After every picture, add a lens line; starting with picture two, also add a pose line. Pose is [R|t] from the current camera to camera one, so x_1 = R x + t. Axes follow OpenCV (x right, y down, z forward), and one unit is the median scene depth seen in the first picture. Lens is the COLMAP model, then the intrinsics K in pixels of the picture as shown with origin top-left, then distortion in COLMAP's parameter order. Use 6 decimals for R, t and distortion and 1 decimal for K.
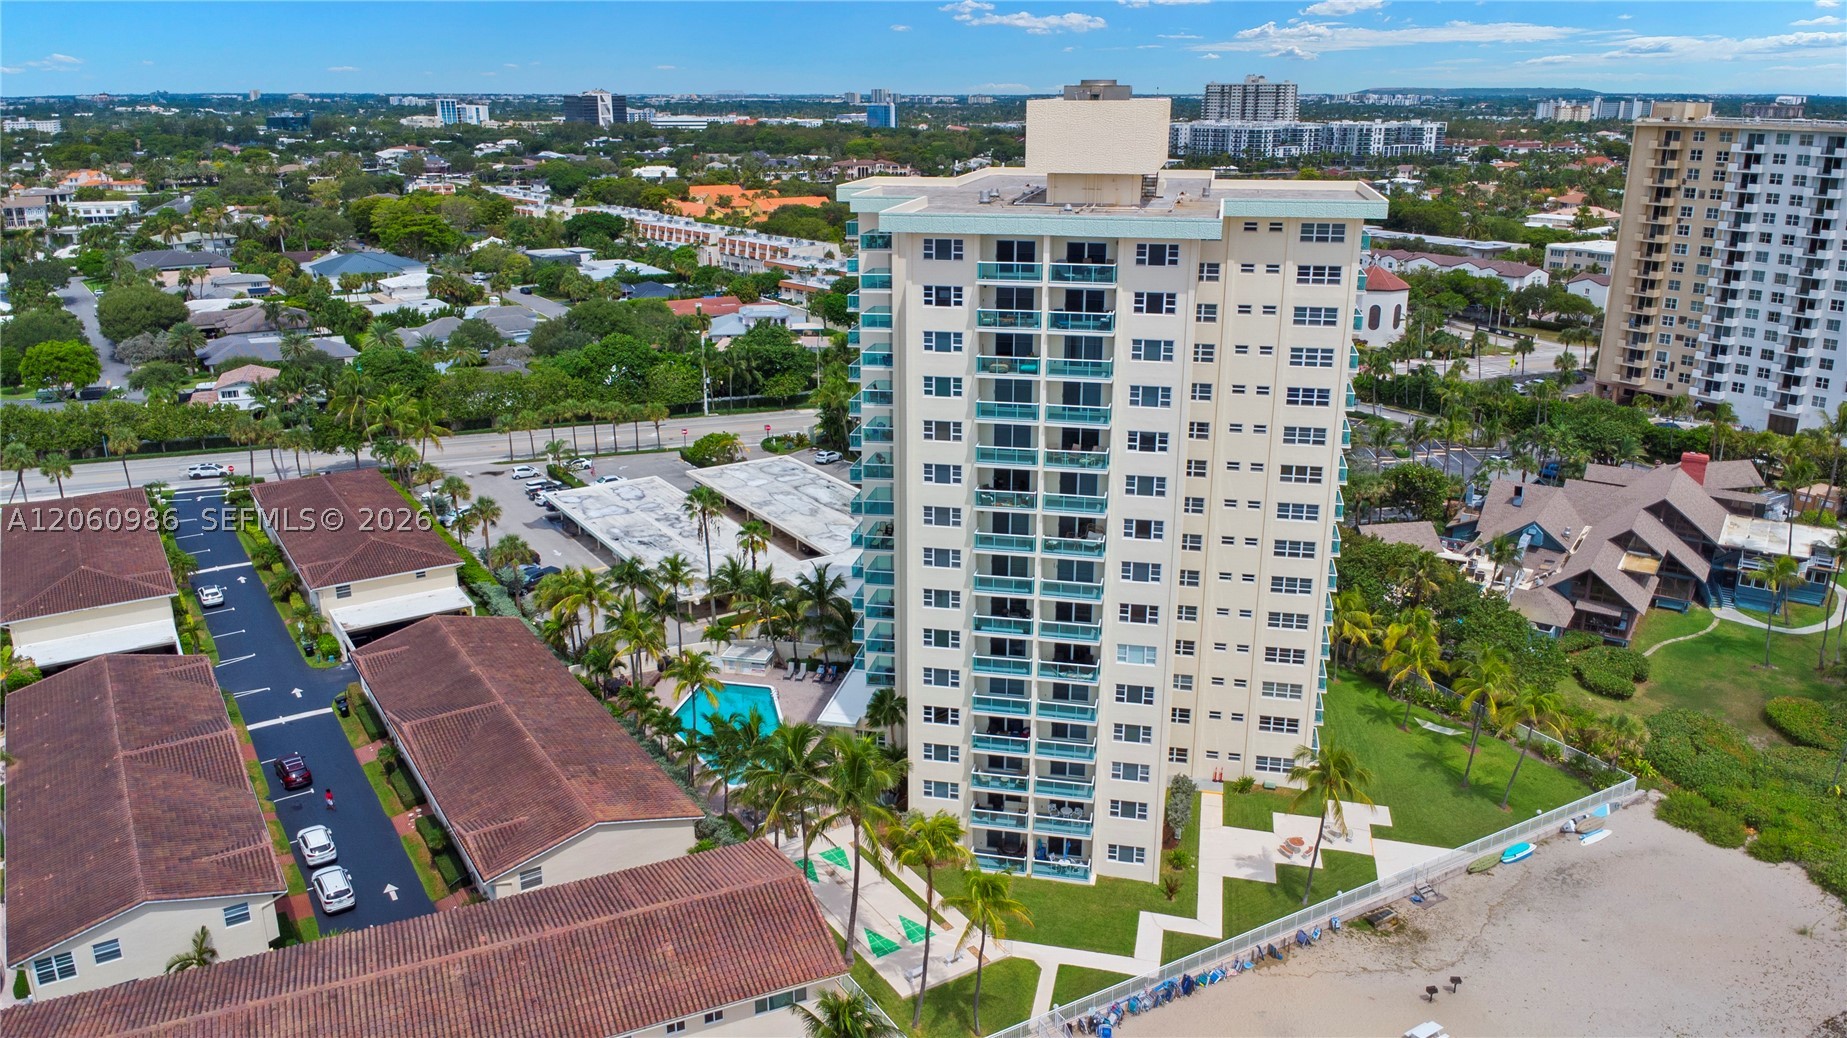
lens RADIAL K [[1285.7, 0, 923.5], [0, 1285.7, 519.0], [0, 0, 1]] dist [0.046003, -0.075182]
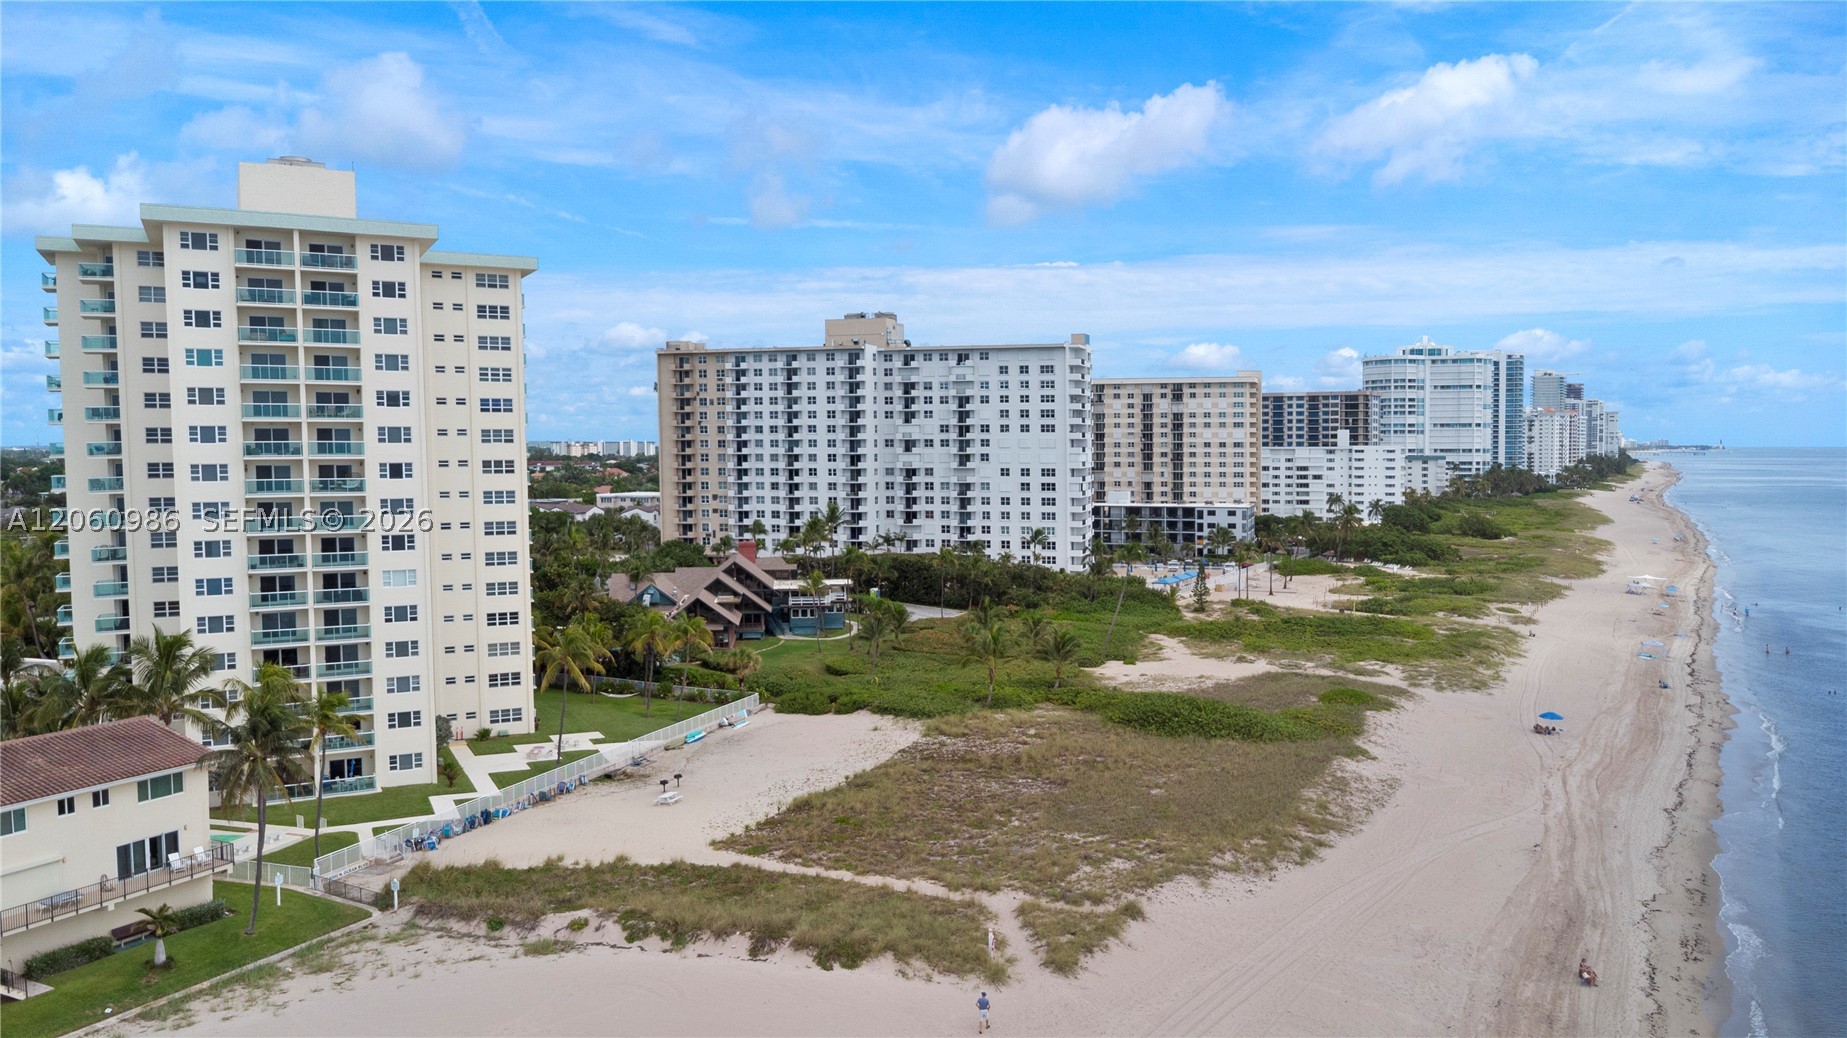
lens RADIAL K [[1285.7, 0, 923.5], [0, 1285.7, 519.0], [0, 0, 1]] dist [0.046003, -0.075182]
pose [[0.761893, -0.044439, 0.646176, -0.146284], [0.204224, 0.963236, -0.174553, 0.218478], [-0.614663, 0.264956, 0.742959, -0.136344]]
